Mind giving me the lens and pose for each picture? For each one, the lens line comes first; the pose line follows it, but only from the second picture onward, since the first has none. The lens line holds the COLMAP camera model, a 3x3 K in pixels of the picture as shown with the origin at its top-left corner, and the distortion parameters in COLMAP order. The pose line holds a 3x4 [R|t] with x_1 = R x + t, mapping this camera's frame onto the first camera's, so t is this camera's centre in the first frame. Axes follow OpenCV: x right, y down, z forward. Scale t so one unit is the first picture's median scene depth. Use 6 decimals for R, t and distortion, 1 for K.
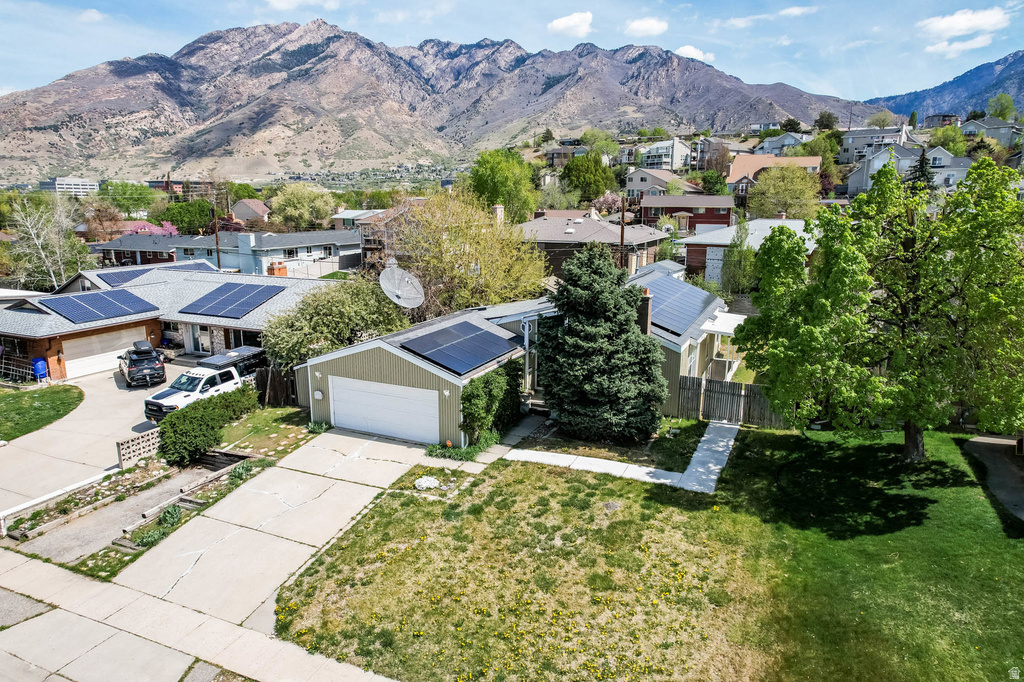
lens RADIAL K [[657.0, 0, 509.5], [0, 657.0, 341.0], [0, 0, 1]] dist [-0.084461, 0.077427]
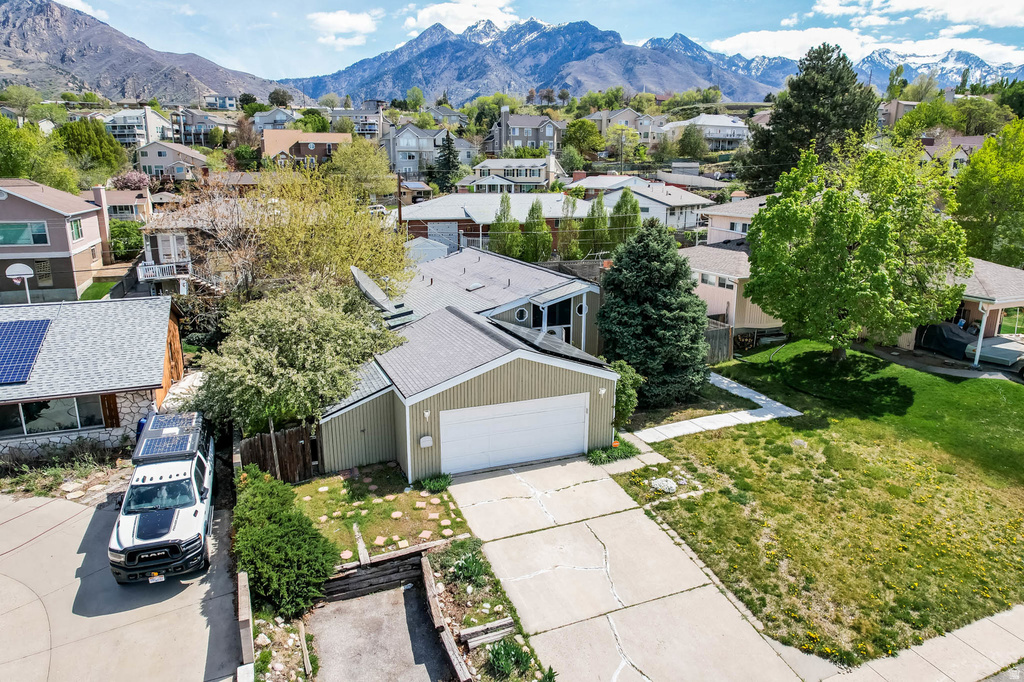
lens RADIAL K [[657.0, 0, 509.5], [0, 657.0, 341.0], [0, 0, 1]] dist [-0.084461, 0.077427]
pose [[0.687955, -0.176042, 0.704079, -0.798865], [0.151069, 0.983621, 0.098327, -0.096699], [-0.709857, 0.038720, 0.703281, 0.443095]]
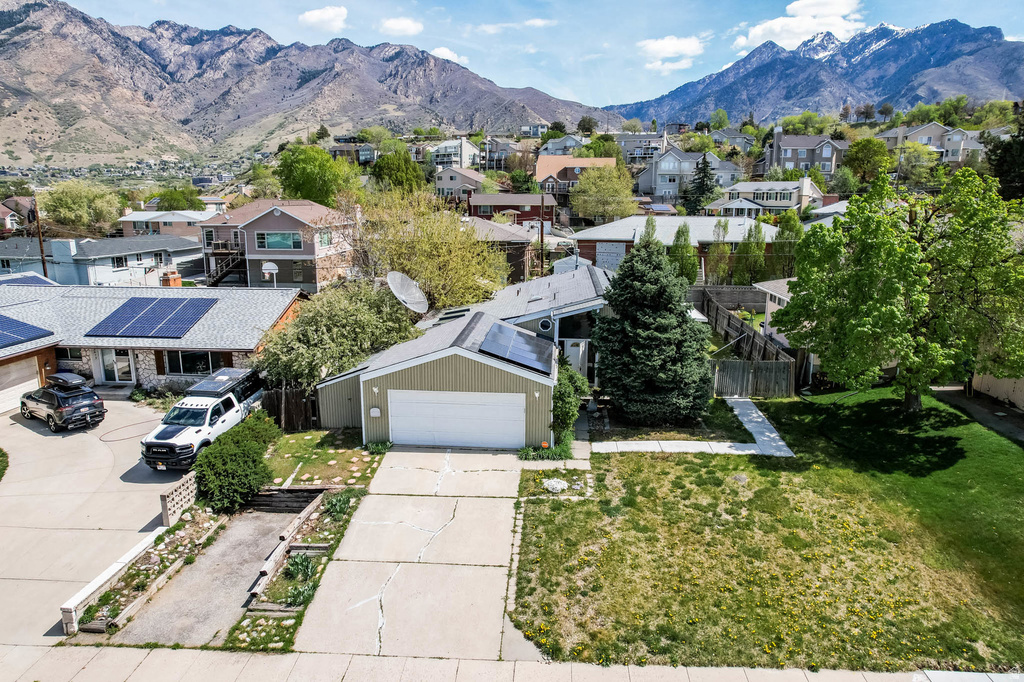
lens RADIAL K [[657.0, 0, 509.5], [0, 657.0, 341.0], [0, 0, 1]] dist [-0.084461, 0.077427]
pose [[0.939385, -0.072078, 0.335204, -0.455066], [0.071271, 0.997348, 0.014725, -0.018814], [-0.335376, 0.010058, 0.942031, 0.076132]]
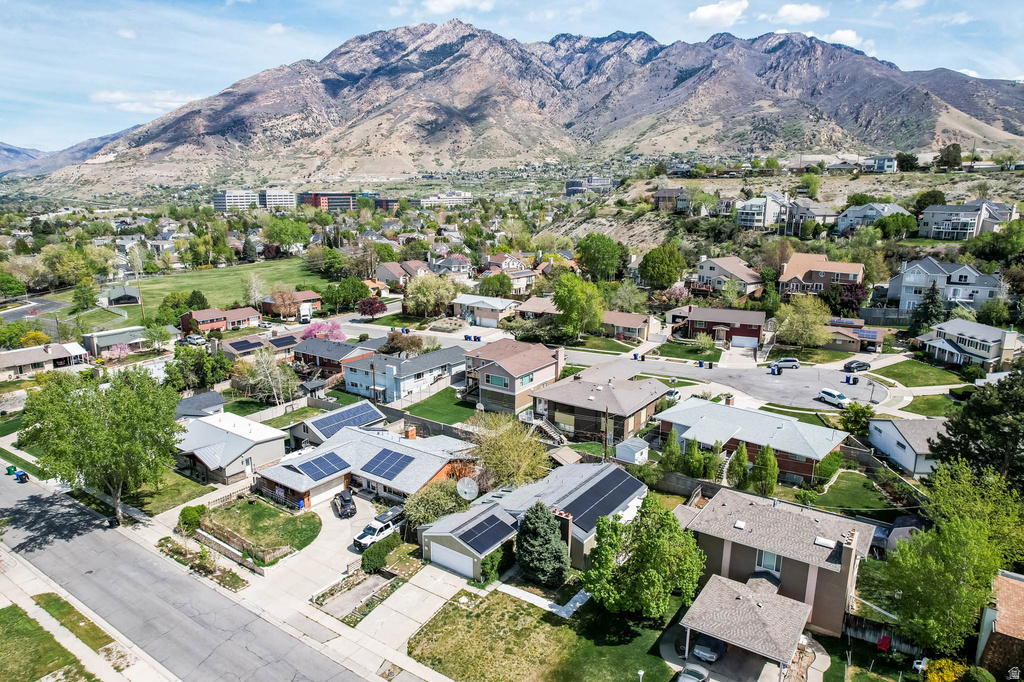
lens RADIAL K [[657.0, 0, 509.5], [0, 657.0, 341.0], [0, 0, 1]] dist [-0.084461, 0.077427]
pose [[0.982072, 0.041677, -0.183843, 0.438918], [-0.039450, 0.999097, 0.015754, -0.778159], [0.184334, -0.008219, 0.982829, -1.361711]]
